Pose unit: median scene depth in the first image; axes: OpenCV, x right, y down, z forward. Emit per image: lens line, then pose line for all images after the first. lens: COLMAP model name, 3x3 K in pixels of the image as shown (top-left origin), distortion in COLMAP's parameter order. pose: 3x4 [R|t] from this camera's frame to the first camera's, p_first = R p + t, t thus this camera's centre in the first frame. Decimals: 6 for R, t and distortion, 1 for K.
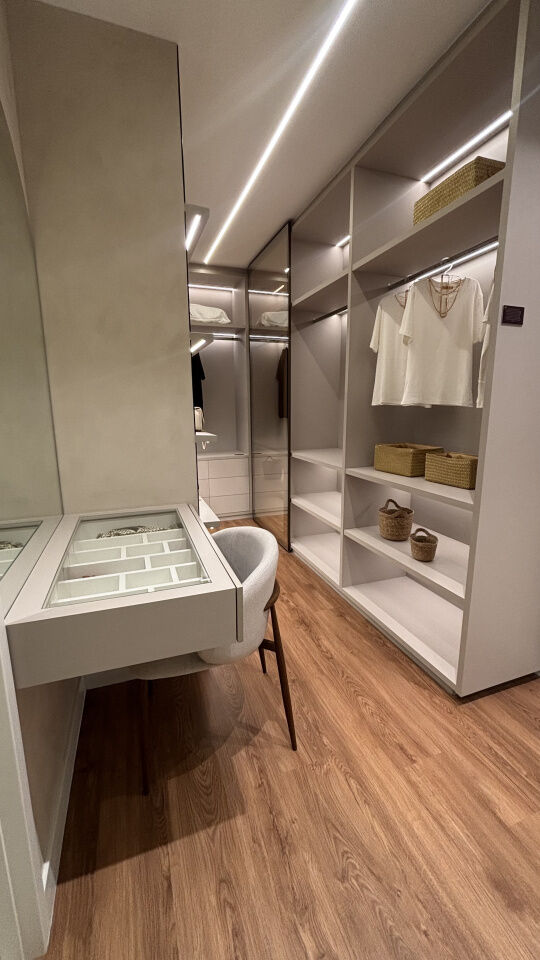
lens RADIAL K [[391.2, 0, 269.3], [0, 391.2, 481.0], [0, 0, 1]] dist [-0.008154, -0.000847]
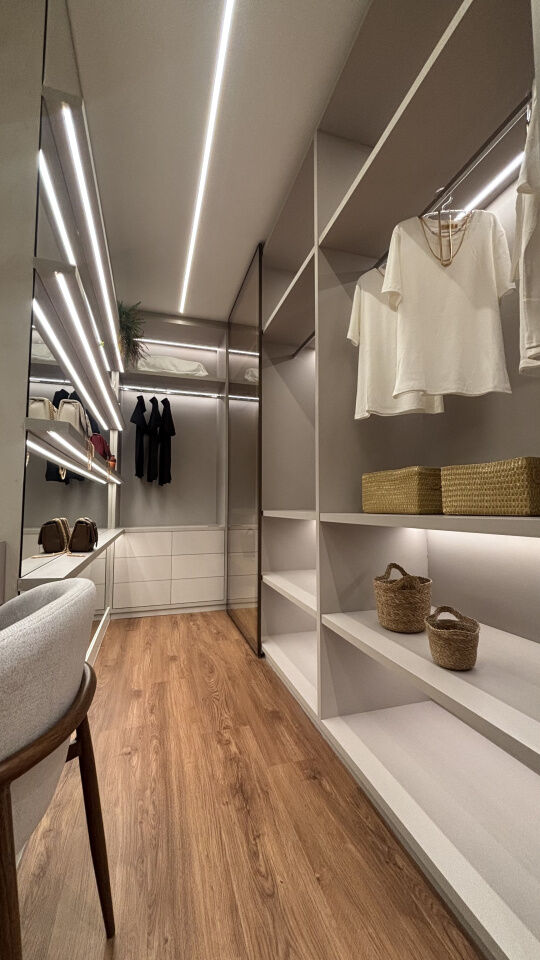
lens RADIAL K [[391.2, 0, 273.6], [0, 391.2, 479.5], [0, 0, 1]] dist [-0.008154, -0.000847]
pose [[0.999048, 0.004880, -0.043346, 0.149944], [-0.016088, 0.964888, -0.262170, 0.086401], [0.040545, 0.262618, 0.964048, 0.365512]]
